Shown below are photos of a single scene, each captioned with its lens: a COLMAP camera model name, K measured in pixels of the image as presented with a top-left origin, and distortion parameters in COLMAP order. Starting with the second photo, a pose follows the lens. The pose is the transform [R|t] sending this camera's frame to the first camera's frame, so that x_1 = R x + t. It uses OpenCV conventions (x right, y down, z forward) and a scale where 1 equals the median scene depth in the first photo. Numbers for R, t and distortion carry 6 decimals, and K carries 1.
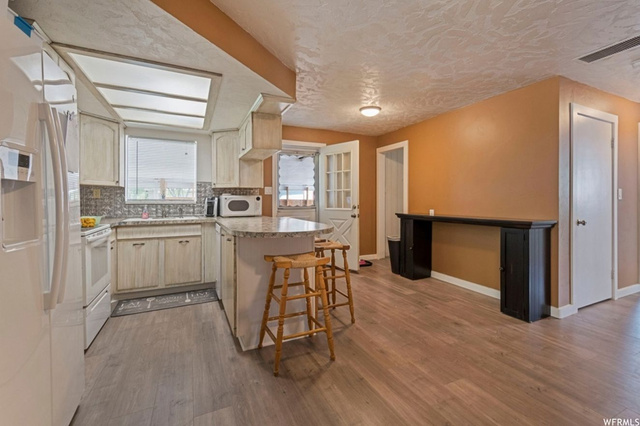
lens RADIAL K [[287.8, 0, 336.7], [0, 287.8, 195.5], [0, 0, 1]] dist [0.003014, 0.000257]
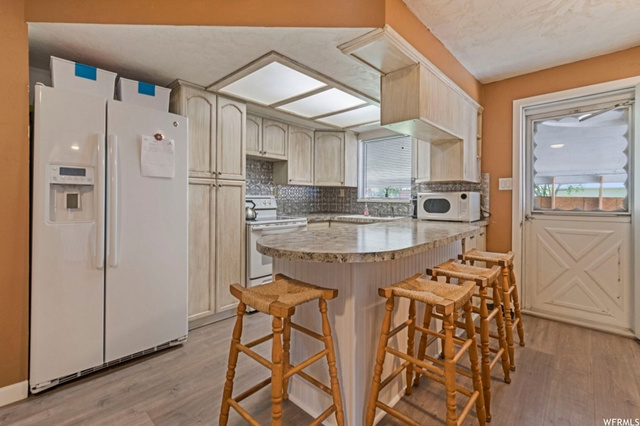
lens RADIAL K [[287.8, 0, 332.4], [0, 287.8, 196.5], [0, 0, 1]] dist [0.003014, 0.000257]
pose [[0.357925, -0.005599, -0.933733, 0.284559], [0.012400, 0.999922, -0.001243, 0.009296], [0.933668, -0.011134, 0.357967, 0.516224]]
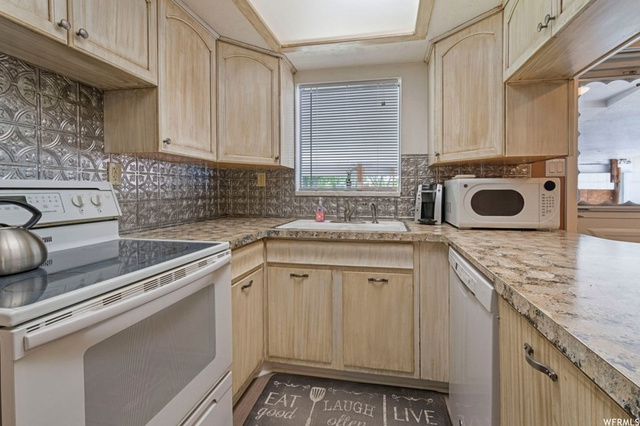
lens RADIAL K [[287.8, 0, 334.3], [0, 287.8, 195.6], [0, 0, 1]] dist [0.003014, 0.000257]
pose [[0.788543, 0.012032, -0.614862, -0.291495], [0.008998, 0.999476, 0.031097, 0.010858], [0.614914, -0.030054, 0.788021, 0.573807]]
